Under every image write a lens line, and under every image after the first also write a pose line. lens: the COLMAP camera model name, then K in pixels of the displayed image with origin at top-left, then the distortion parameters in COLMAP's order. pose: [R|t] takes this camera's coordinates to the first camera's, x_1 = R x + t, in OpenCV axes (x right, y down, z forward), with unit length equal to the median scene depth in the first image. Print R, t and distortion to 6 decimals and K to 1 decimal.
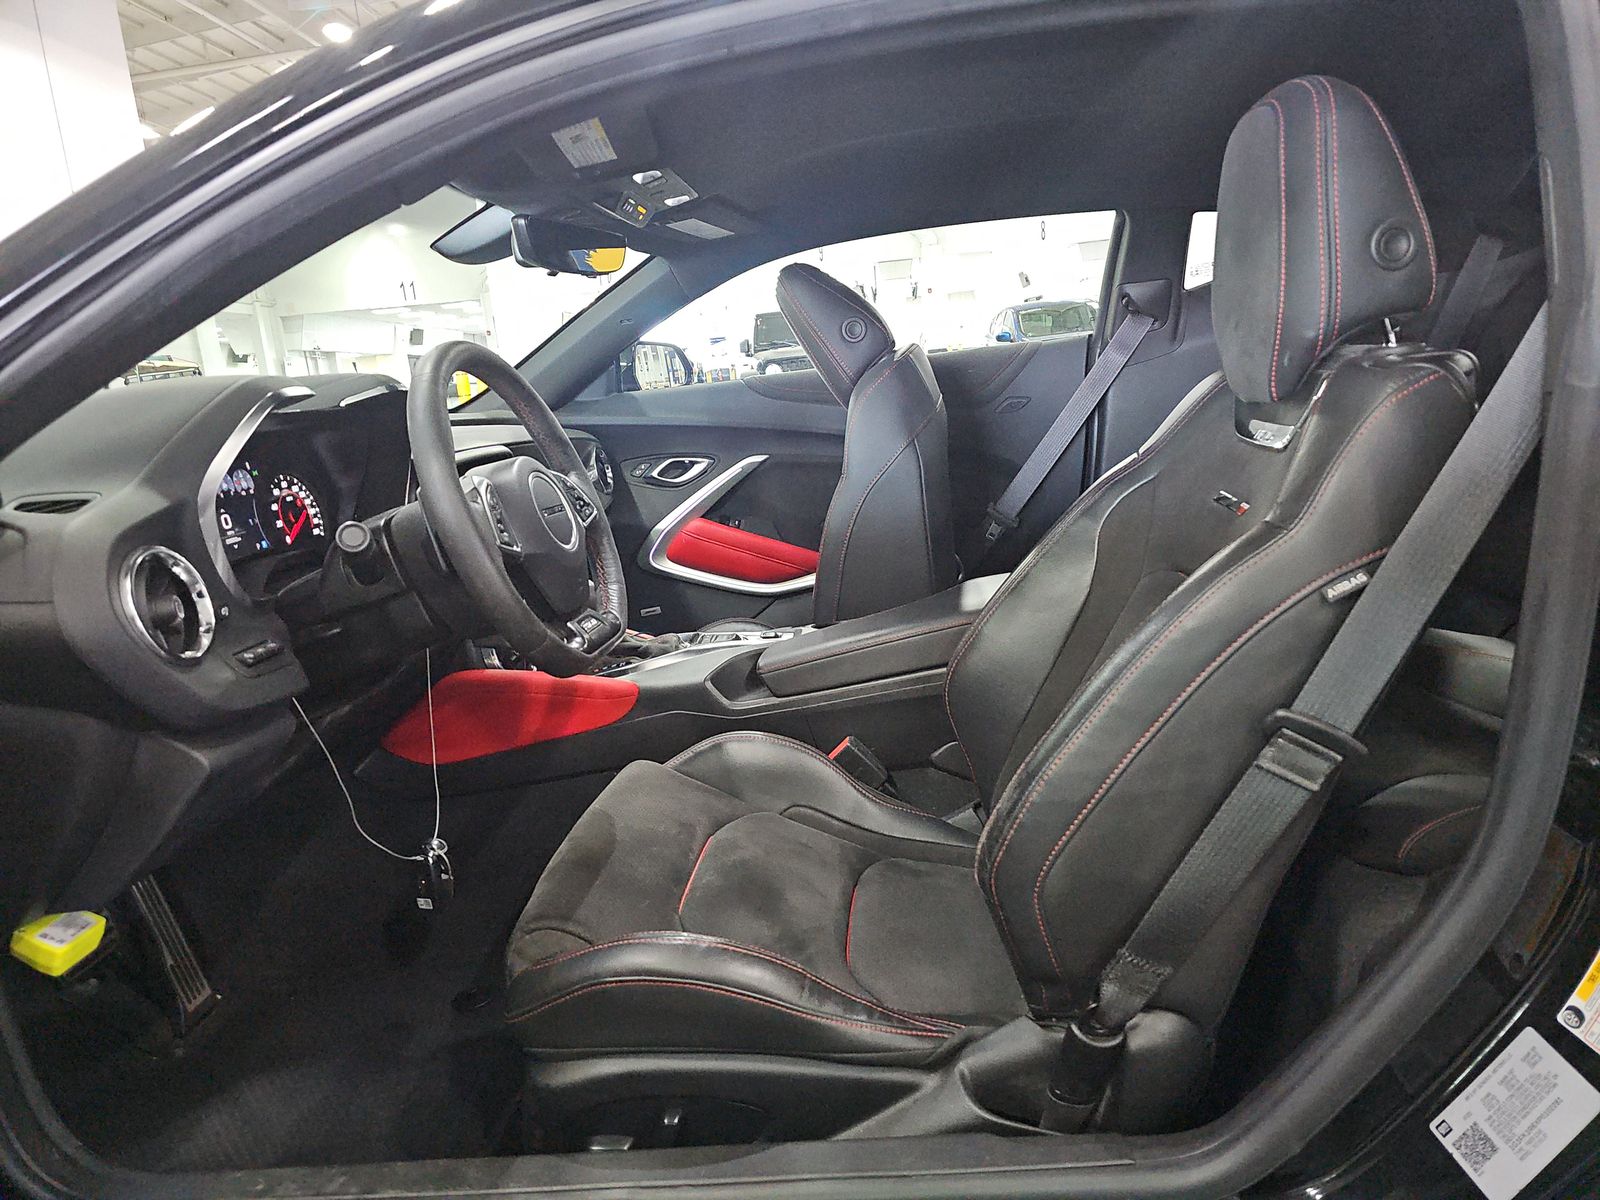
lens RADIAL K [[1062.7, 0, 797.3], [0, 1062.7, 630.7], [0, 0, 1]] dist [-0.008937, -0.006691]
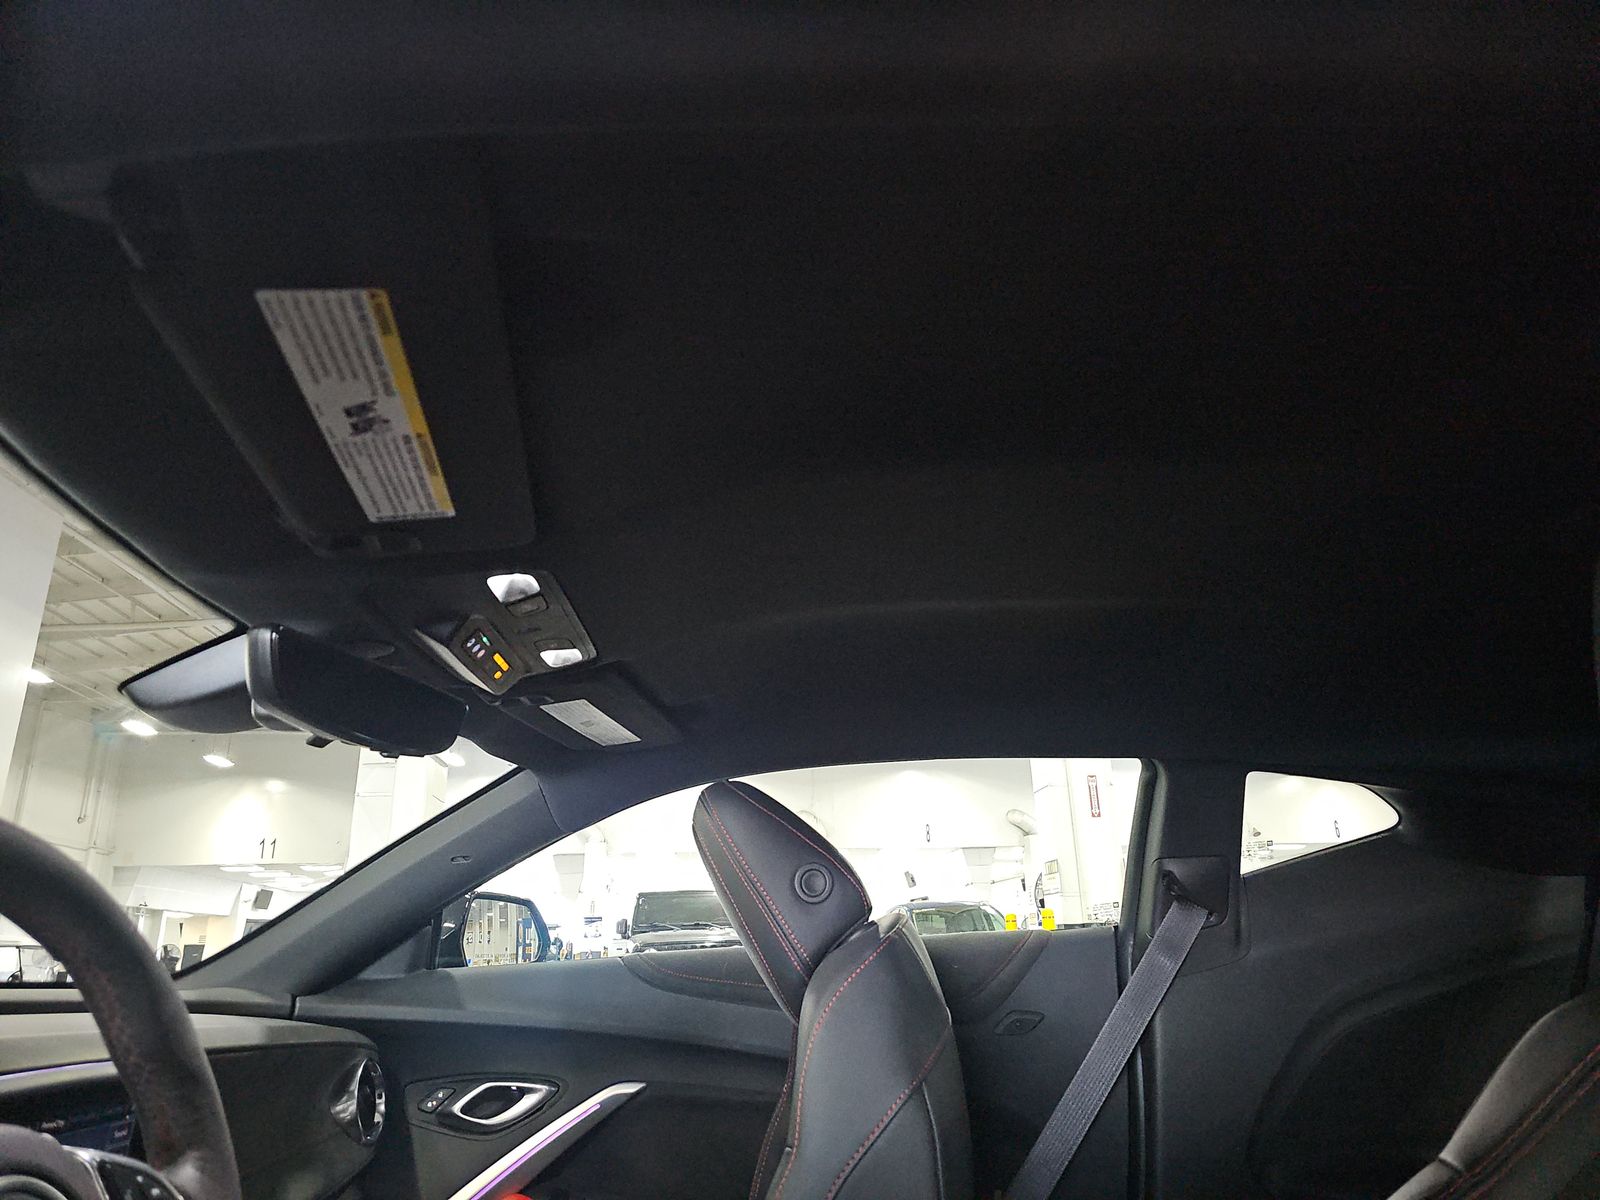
lens RADIAL K [[1050.0, 0, 812.5], [0, 1050.0, 591.2], [0, 0, 1]] dist [0.103286, -0.083759]
pose [[0.990338, 0.099182, 0.096917, -0.019774], [-0.030133, 0.836106, -0.547740, -0.063999], [-0.135359, 0.539528, 0.831016, 0.293448]]
